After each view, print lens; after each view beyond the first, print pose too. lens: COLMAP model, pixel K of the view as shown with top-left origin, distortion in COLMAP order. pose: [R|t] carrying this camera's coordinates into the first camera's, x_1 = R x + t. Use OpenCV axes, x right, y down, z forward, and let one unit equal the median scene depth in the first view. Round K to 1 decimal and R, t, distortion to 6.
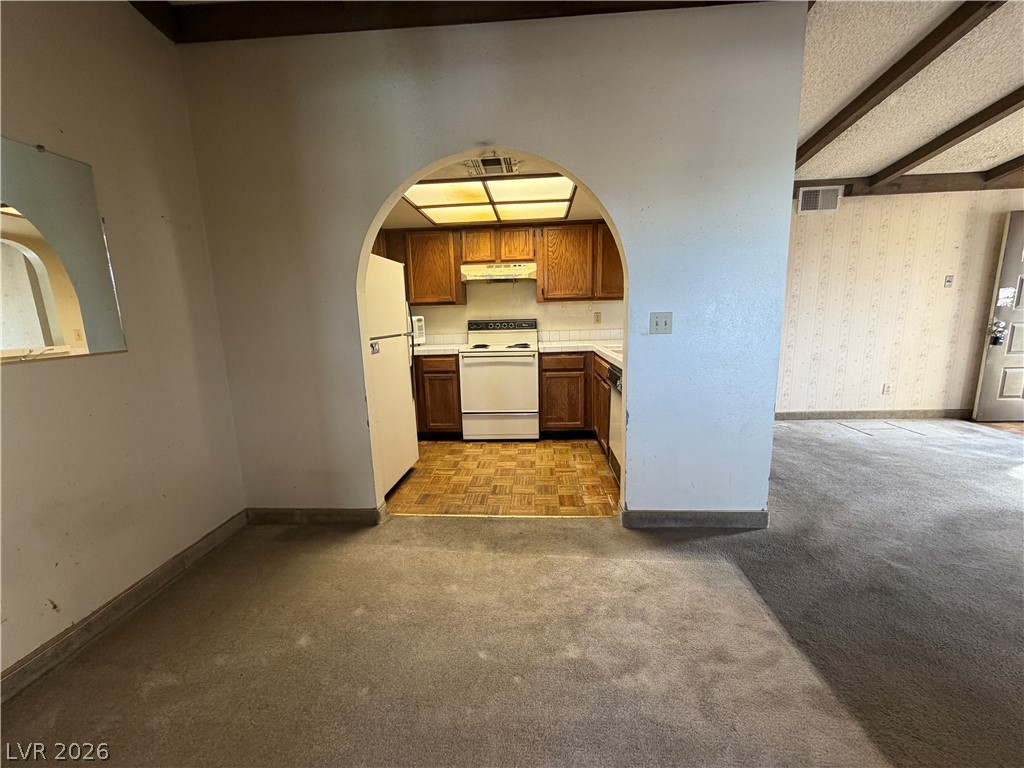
lens RADIAL K [[408.3, 0, 509.0], [0, 408.3, 385.0], [0, 0, 1]] dist [-0.000936, 0.000380]
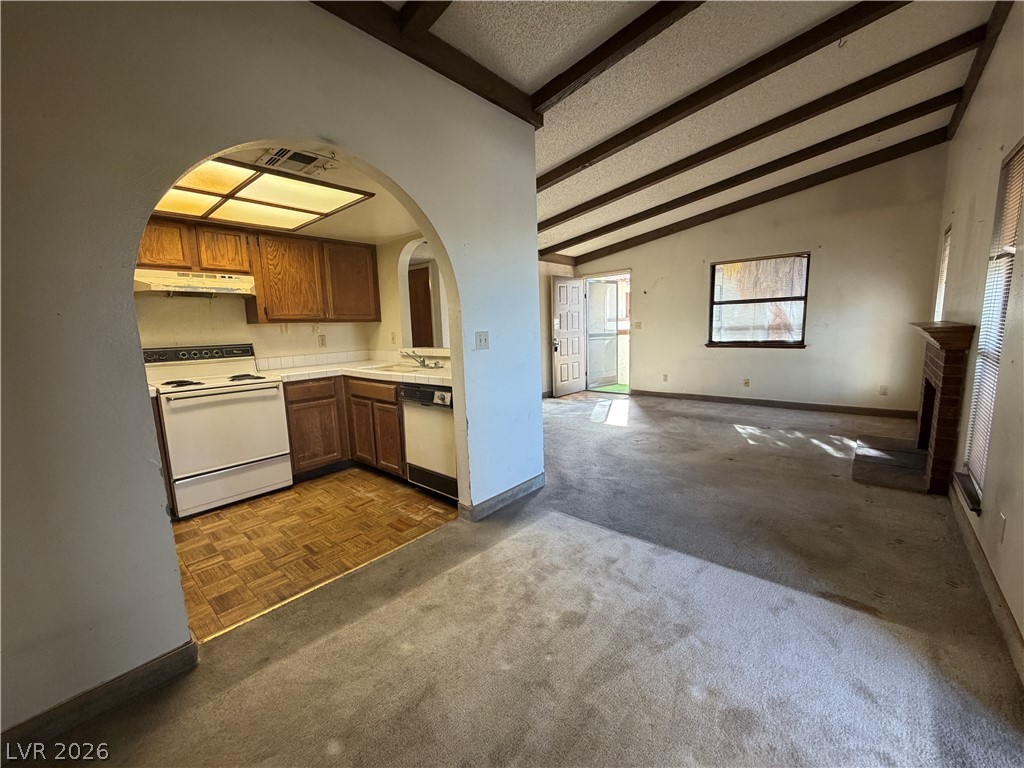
lens RADIAL K [[408.3, 0, 508.2], [0, 408.3, 385.6], [0, 0, 1]] dist [-0.000936, 0.000380]
pose [[0.610878, -0.106060, 0.784588, -0.328903], [0.152147, 0.988242, 0.015128, -0.016138], [-0.776968, 0.110132, 0.619833, 0.125780]]
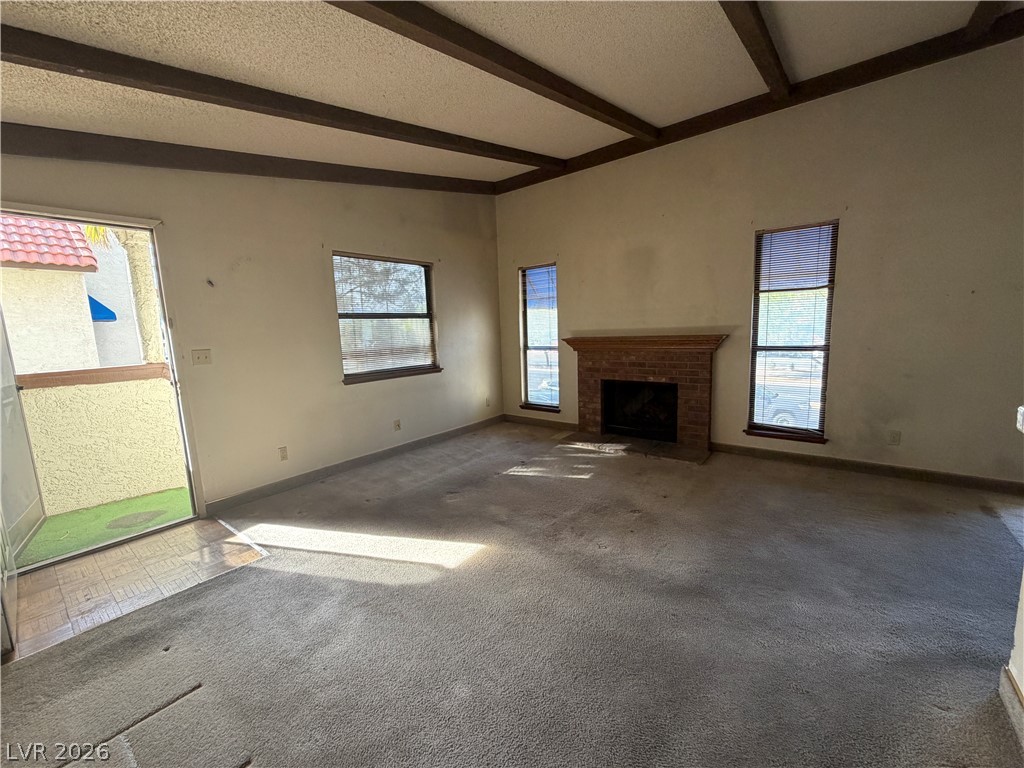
lens RADIAL K [[408.3, 0, 508.5], [0, 408.3, 388.9], [0, 0, 1]] dist [-0.000936, 0.000380]
pose [[-0.817593, -0.022396, 0.575361, 0.579097], [0.161214, 0.950375, 0.266079, -0.229591], [-0.552768, 0.310300, -0.773409, 1.120463]]
